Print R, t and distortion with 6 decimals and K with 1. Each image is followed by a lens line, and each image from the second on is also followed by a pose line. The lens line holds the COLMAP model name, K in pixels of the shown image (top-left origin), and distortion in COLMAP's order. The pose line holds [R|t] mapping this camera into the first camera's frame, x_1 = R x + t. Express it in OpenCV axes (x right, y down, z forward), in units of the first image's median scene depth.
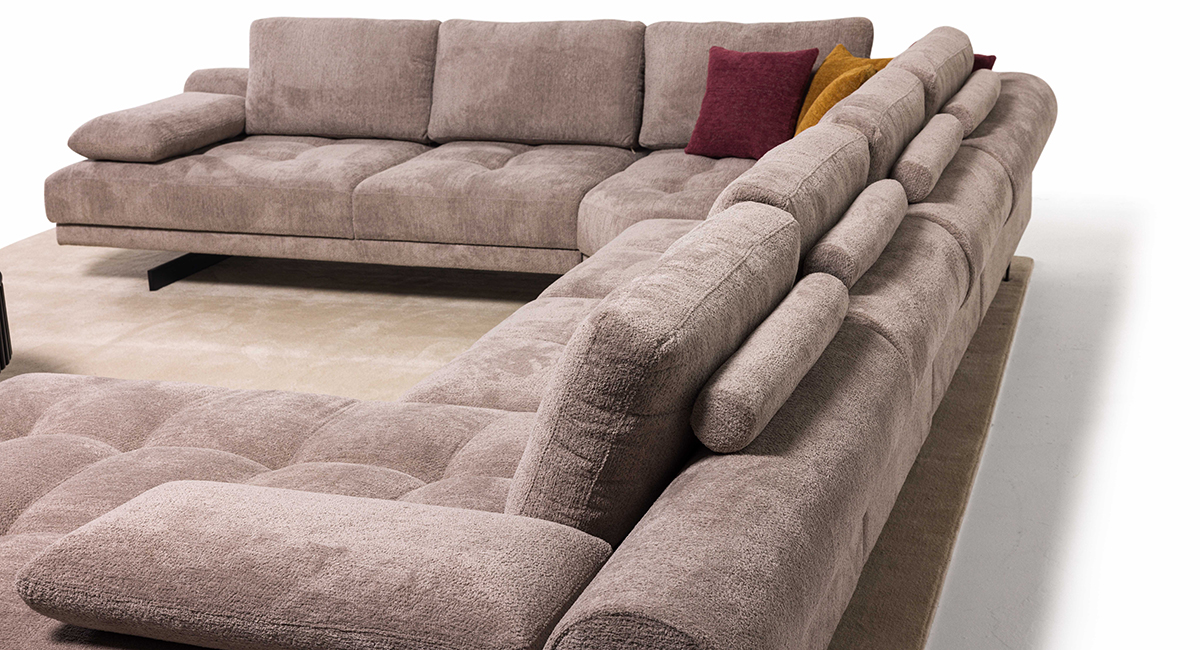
lens RADIAL K [[1666.4, 0, 601.3], [0, 1666.4, 264.2], [0, 0, 1]] dist [0.028422, -0.051214]
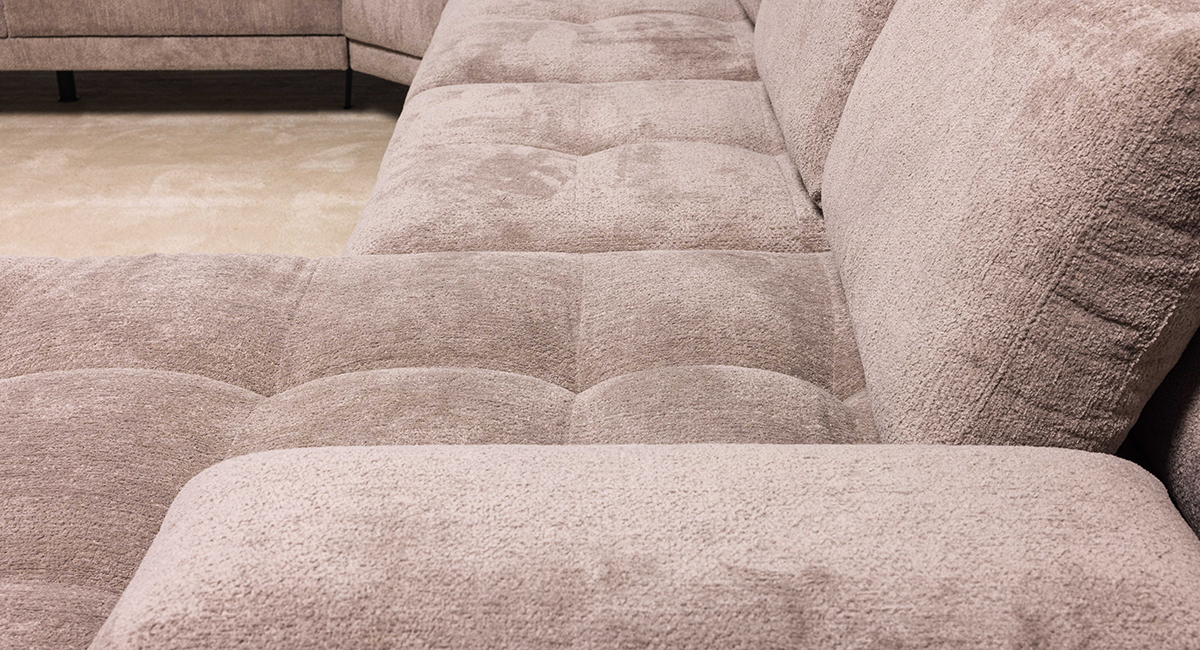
lens RADIAL K [[1585.0, 0, 580.8], [0, 1585.0, 323.2], [0, 0, 1]] dist [-0.003942, -0.006154]
pose [[0.938687, -0.103081, 0.329001, -0.158771], [0.053637, 0.986301, 0.155990, 0.013568], [-0.340574, -0.128779, 0.931357, 0.279624]]
